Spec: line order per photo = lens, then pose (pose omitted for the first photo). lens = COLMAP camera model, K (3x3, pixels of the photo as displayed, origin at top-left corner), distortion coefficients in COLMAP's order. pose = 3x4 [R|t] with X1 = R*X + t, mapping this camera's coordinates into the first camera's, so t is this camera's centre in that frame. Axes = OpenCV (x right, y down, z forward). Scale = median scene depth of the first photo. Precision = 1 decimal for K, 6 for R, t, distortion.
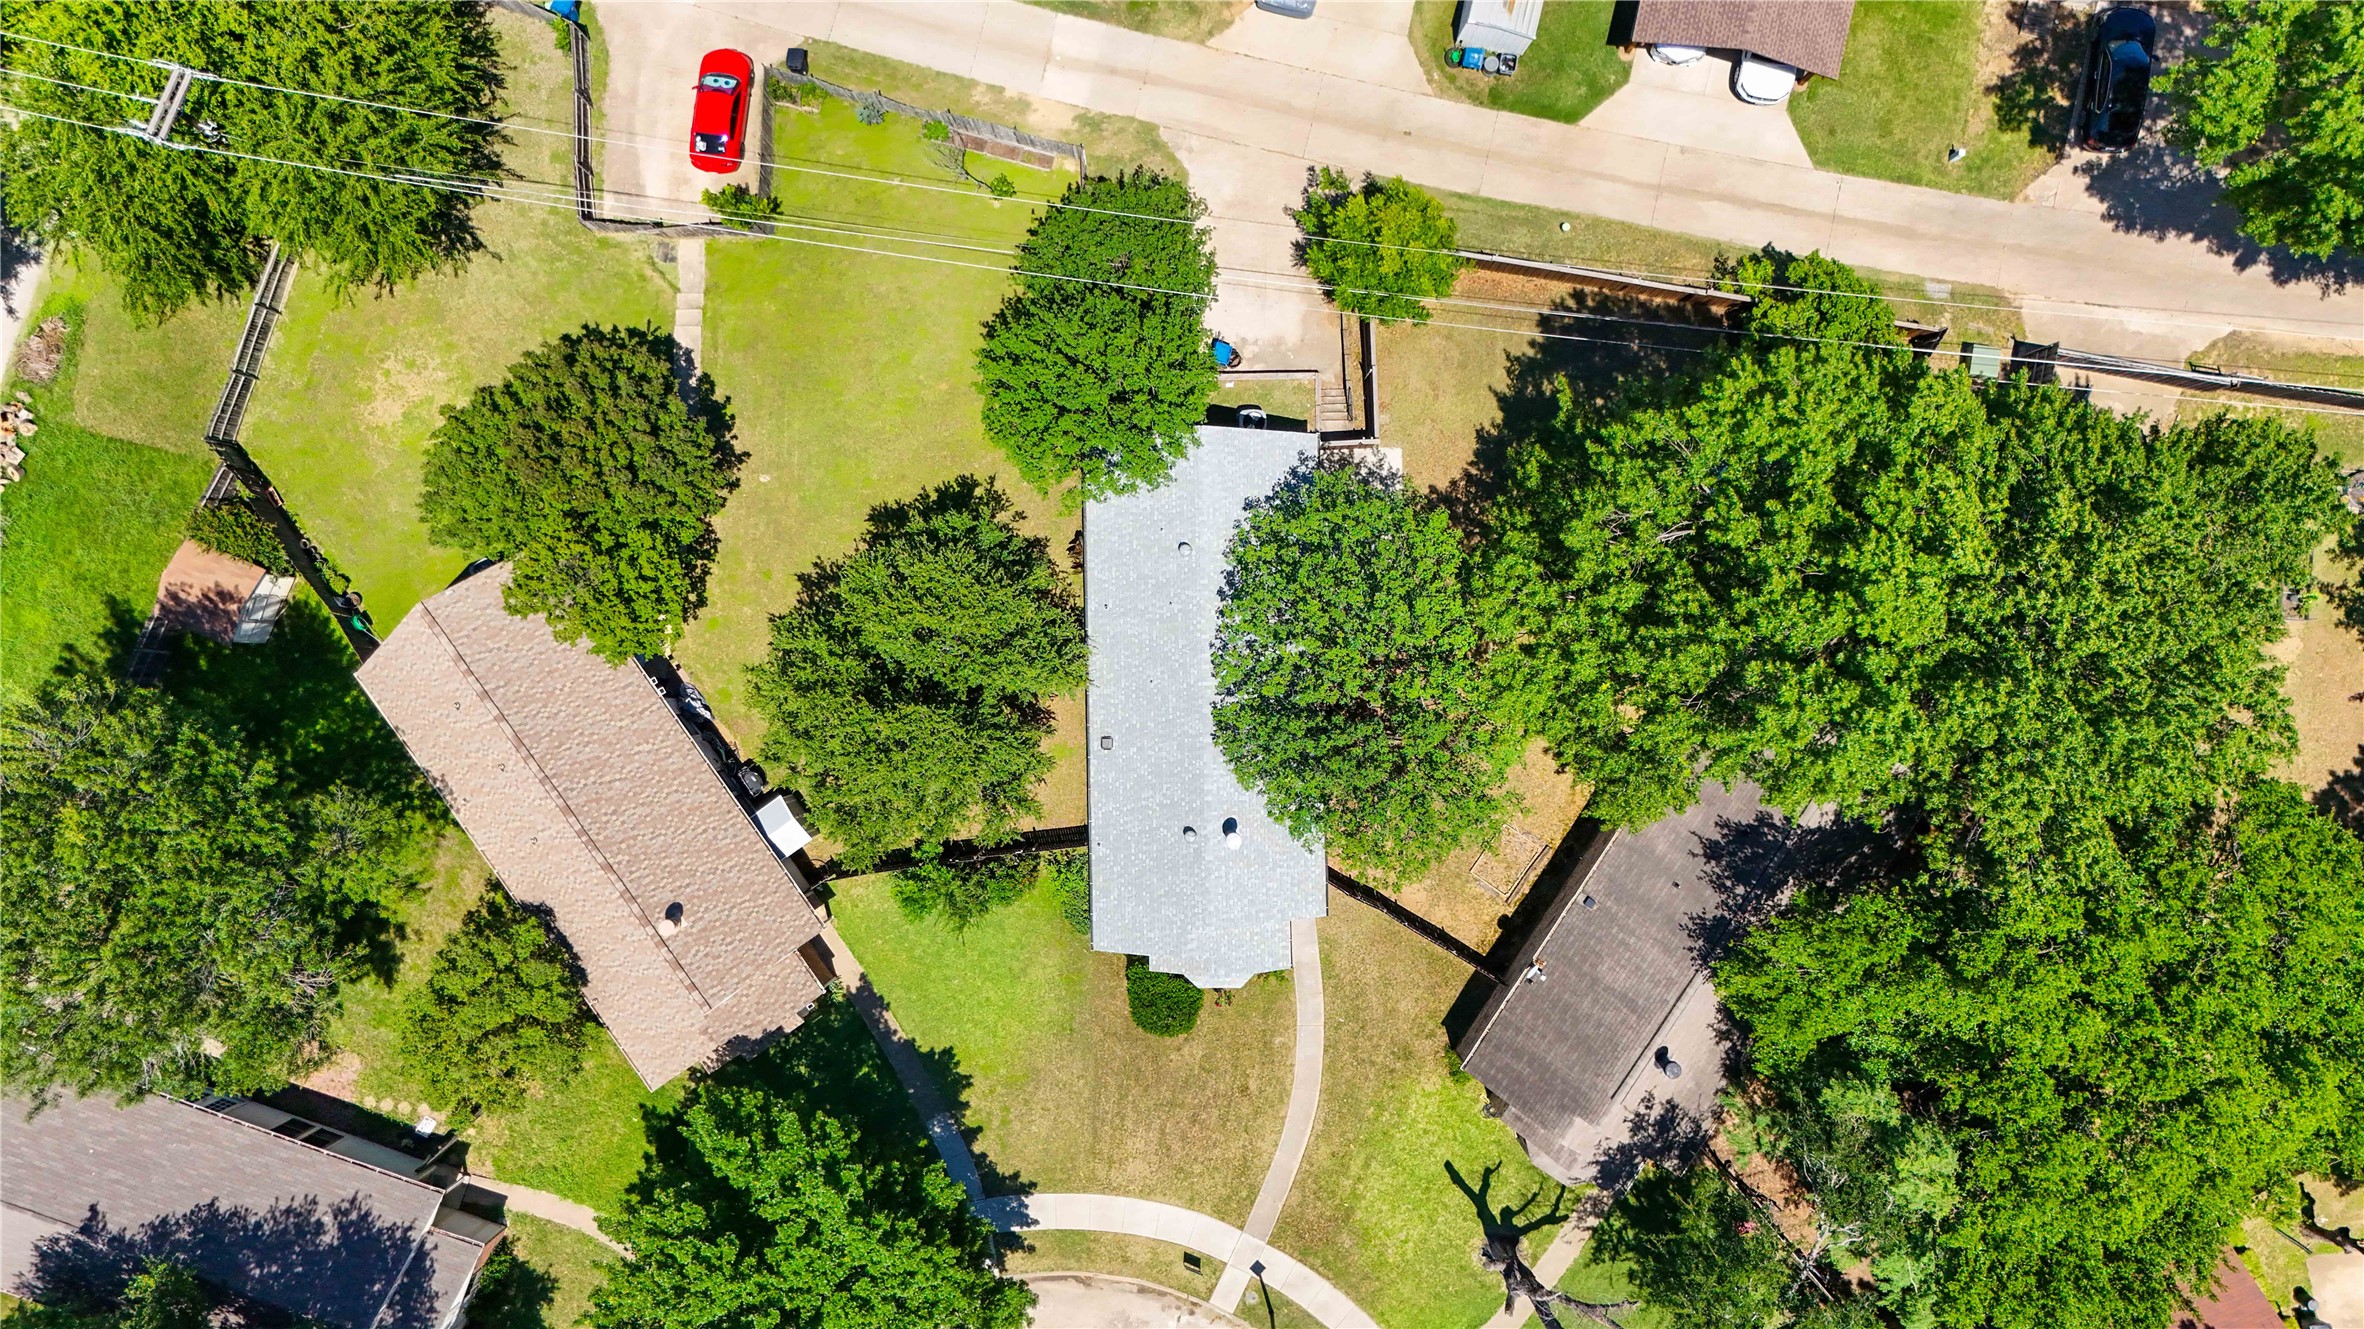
lens RADIAL K [[1760.9, 0, 1184.8], [0, 1760.9, 664.6], [0, 0, 1]] dist [0.100606, -0.129204]
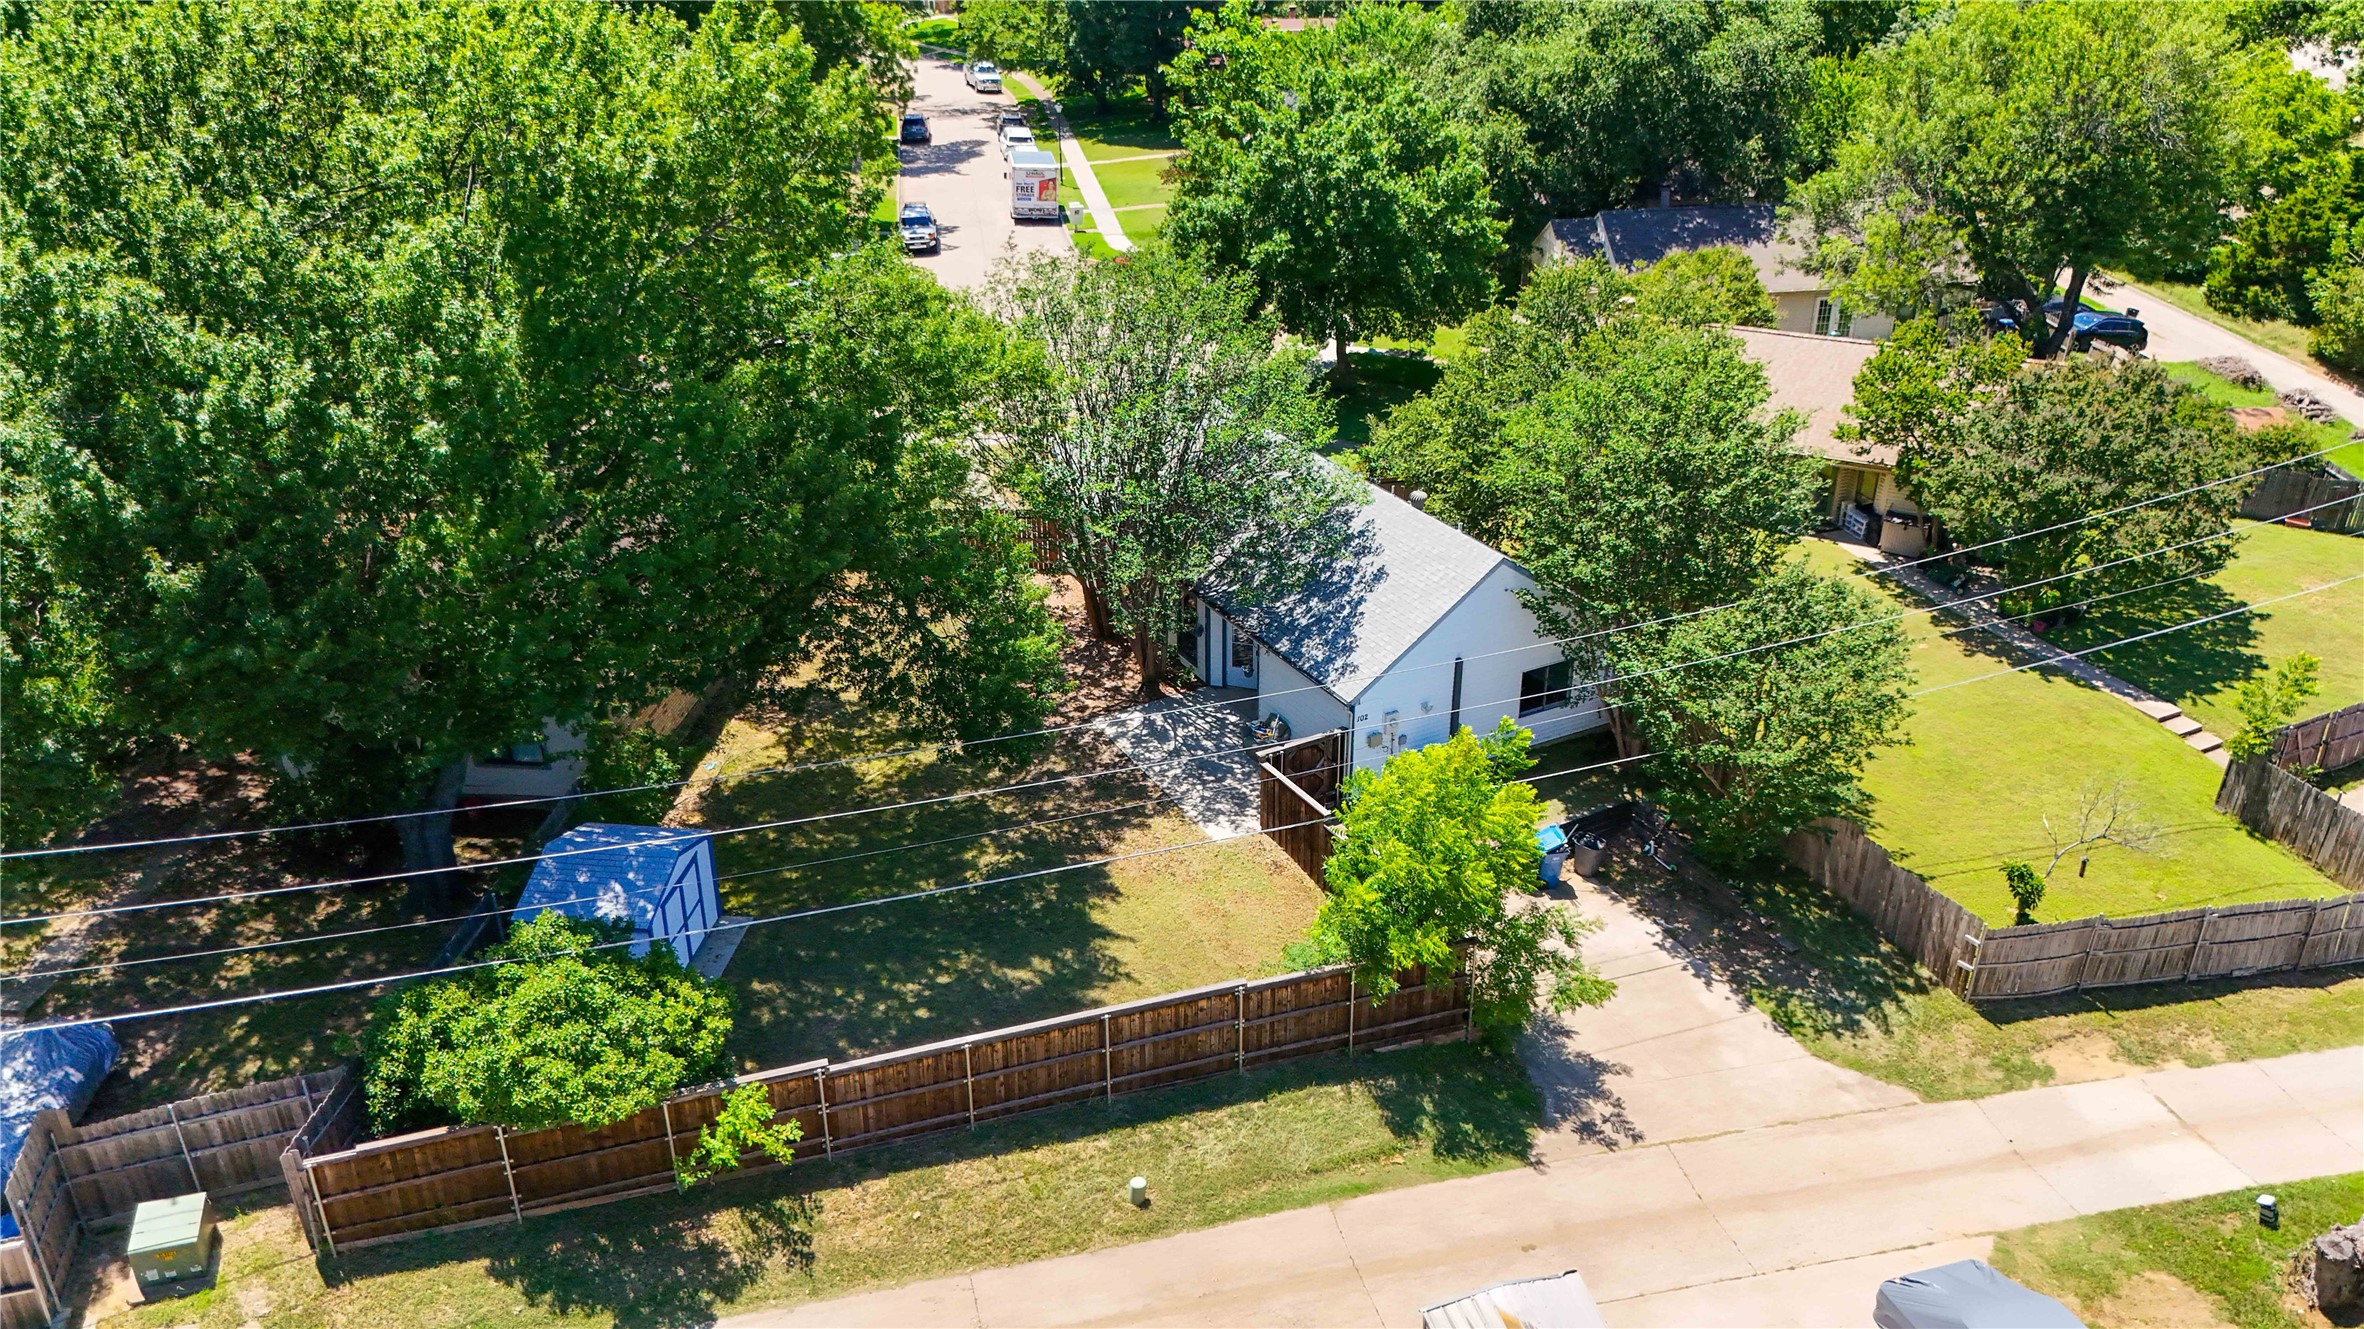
lens RADIAL K [[1760.9, 0, 1184.8], [0, 1760.9, 664.6], [0, 0, 1]] dist [0.100606, -0.129204]
pose [[-0.883644, 0.215760, -0.415476, 0.372423], [-0.467971, -0.381895, 0.796969, -0.579711], [0.013286, 0.898668, 0.438429, 0.670523]]
